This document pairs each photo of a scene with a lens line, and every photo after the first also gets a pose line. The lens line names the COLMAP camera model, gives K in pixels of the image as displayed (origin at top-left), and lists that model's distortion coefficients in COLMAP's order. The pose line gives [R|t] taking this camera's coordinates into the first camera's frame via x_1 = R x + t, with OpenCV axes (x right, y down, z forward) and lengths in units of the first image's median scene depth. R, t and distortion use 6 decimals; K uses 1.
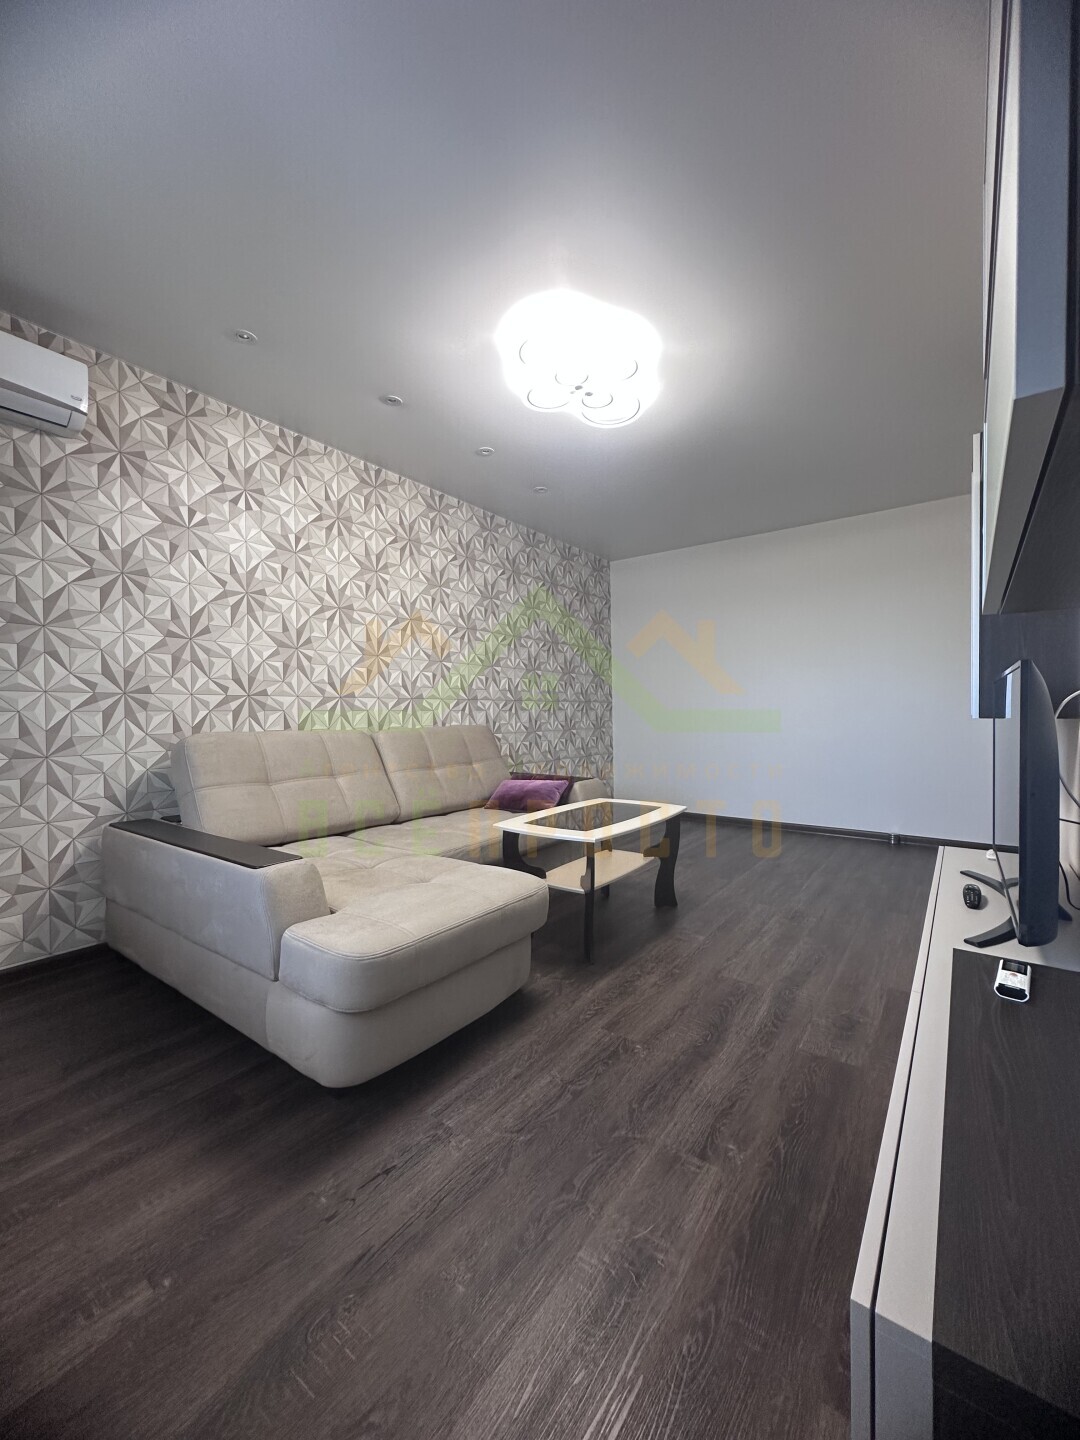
lens RADIAL K [[589.0, 0, 540.0], [0, 589.0, 720.0], [0, 0, 1]] dist [-0.000765, -0.000145]
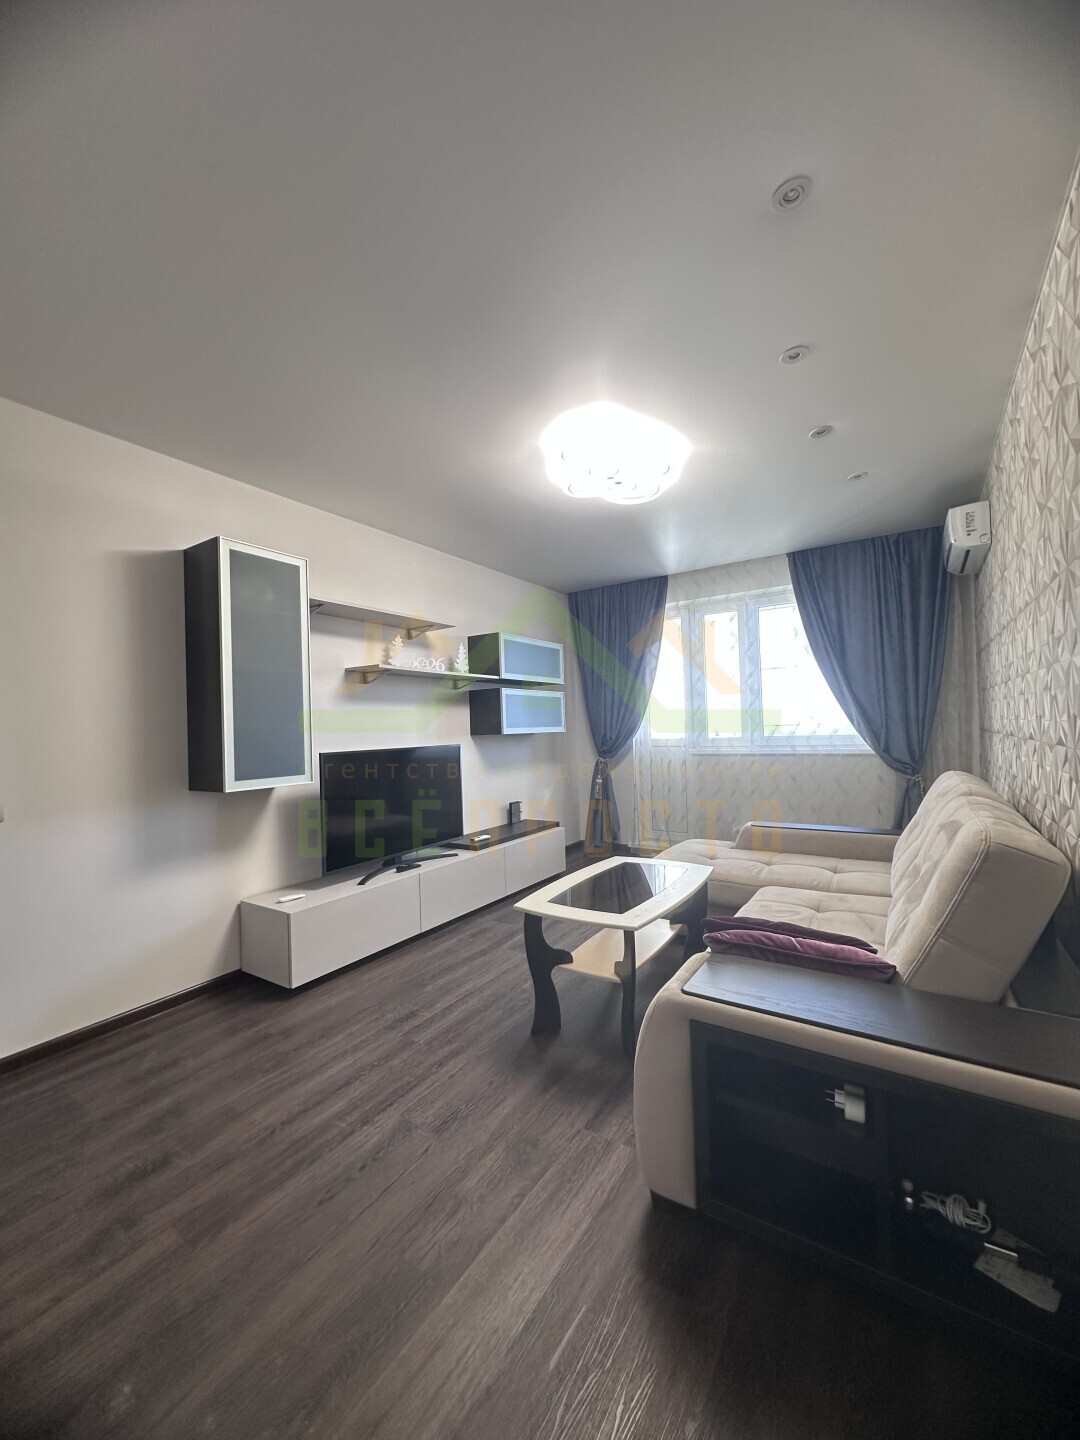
lens RADIAL K [[572.3, 0, 540.0], [0, 572.3, 720.0], [0, 0, 1]] dist [-0.000672, -0.000070]
pose [[-0.997206, 0.039574, -0.063364, 0.442978], [0.039756, 0.999208, -0.001617, -0.163281], [0.063250, -0.004131, -0.997989, 3.045898]]
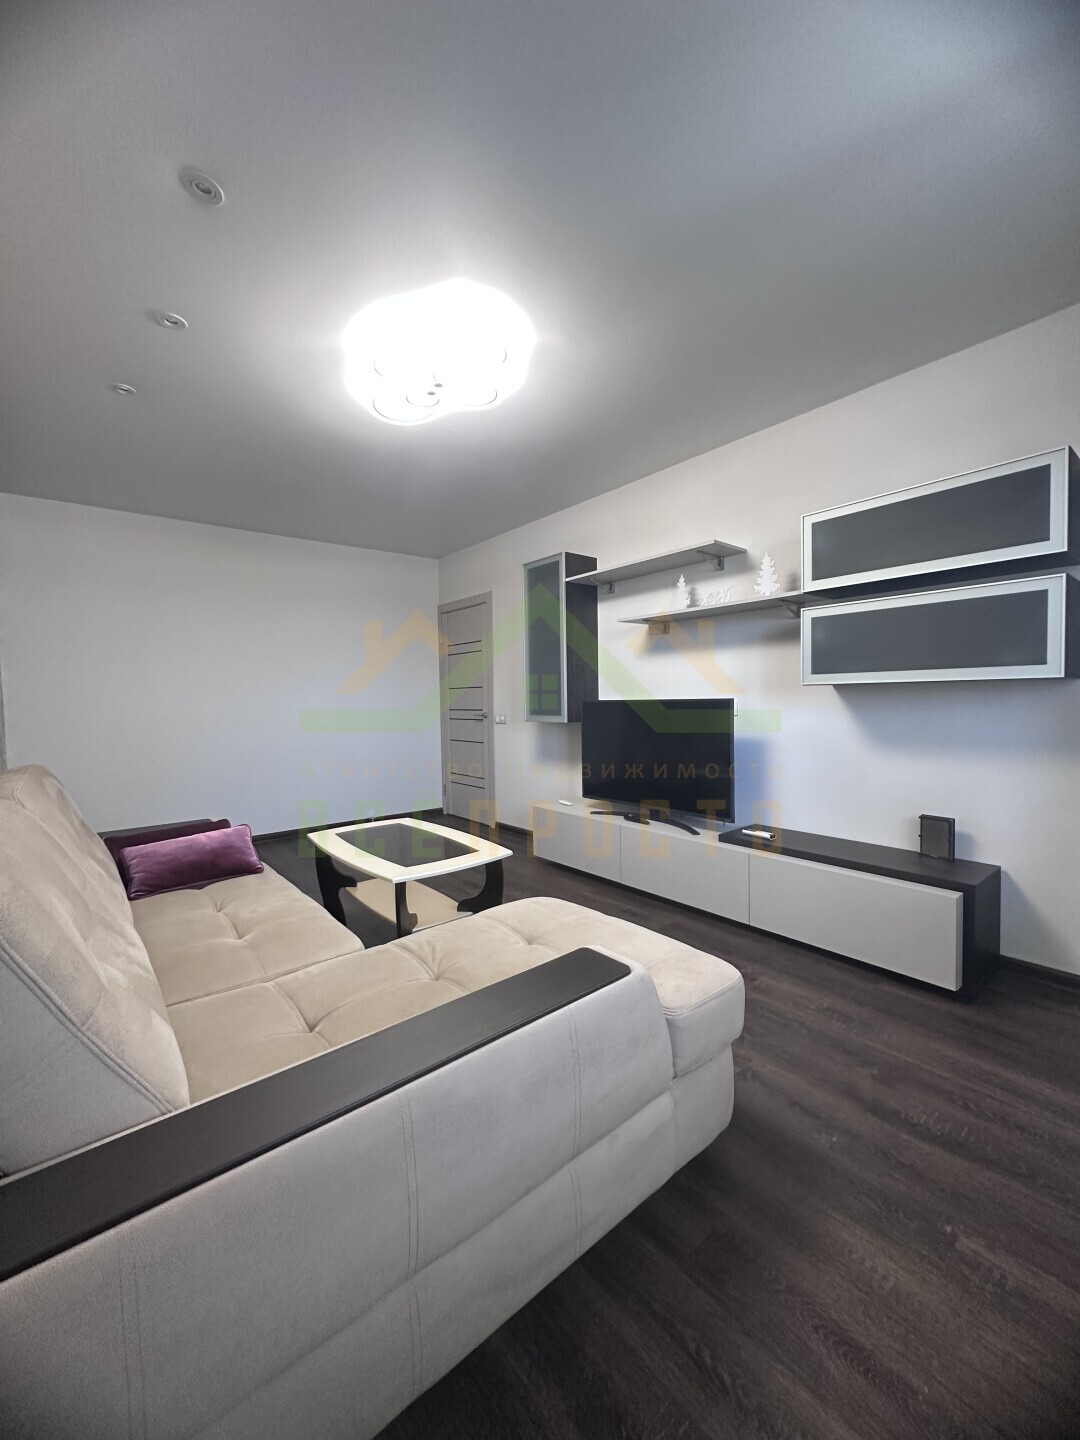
lens RADIAL K [[572.3, 0, 540.0], [0, 572.3, 720.0], [0, 0, 1]] dist [-0.000672, -0.000070]
pose [[0.234777, -0.041102, 0.971180, -1.171704], [0.039440, 0.998686, 0.032732, -0.097900], [-0.971249, 0.030618, 0.236090, 0.913823]]
